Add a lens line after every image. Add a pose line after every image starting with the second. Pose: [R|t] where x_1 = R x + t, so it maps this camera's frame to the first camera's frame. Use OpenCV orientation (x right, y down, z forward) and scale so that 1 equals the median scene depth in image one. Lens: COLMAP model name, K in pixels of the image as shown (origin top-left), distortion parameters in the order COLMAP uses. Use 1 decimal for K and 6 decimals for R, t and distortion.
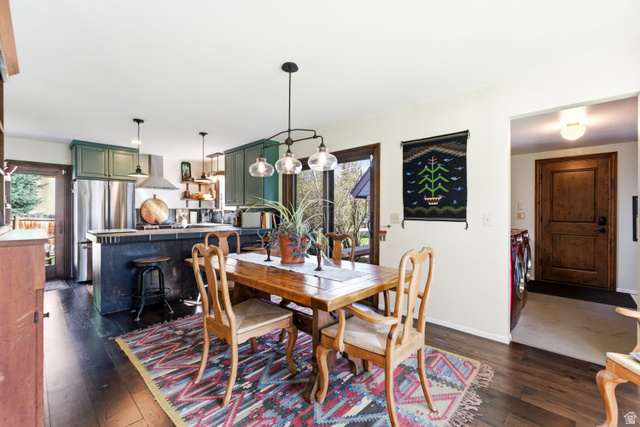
lens RADIAL K [[278.7, 0, 317.3], [0, 278.7, 212.5], [0, 0, 1]] dist [0.002847, 0.000213]
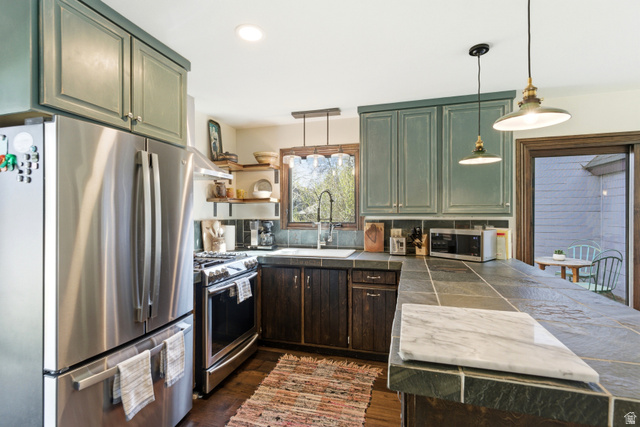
lens RADIAL K [[304.3, 0, 318.1], [0, 304.3, 214.3], [0, 0, 1]] dist [-0.002743, -0.000431]
pose [[0.889476, -0.001459, 0.456979, -0.596841], [0.004593, 0.999973, -0.005749, -0.020570], [-0.456958, 0.007212, 0.889459, 0.502110]]
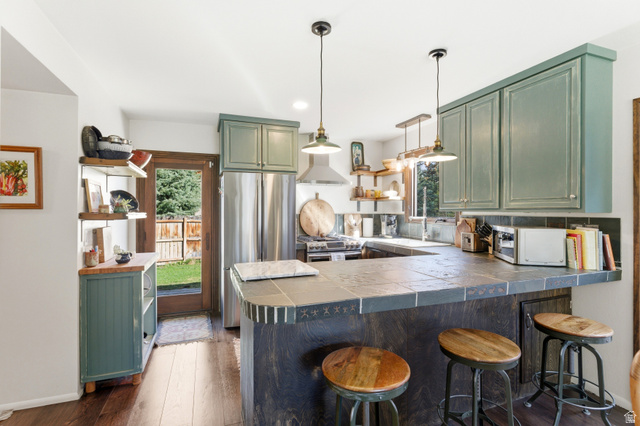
lens RADIAL K [[304.3, 0, 316.1], [0, 304.3, 212.7], [0, 0, 1]] dist [-0.002743, -0.000431]
pose [[0.900852, 0.003043, -0.434116, -0.268906], [-0.001537, 0.999992, 0.003819, -0.019671], [0.434123, -0.002773, 0.900849, 0.343683]]
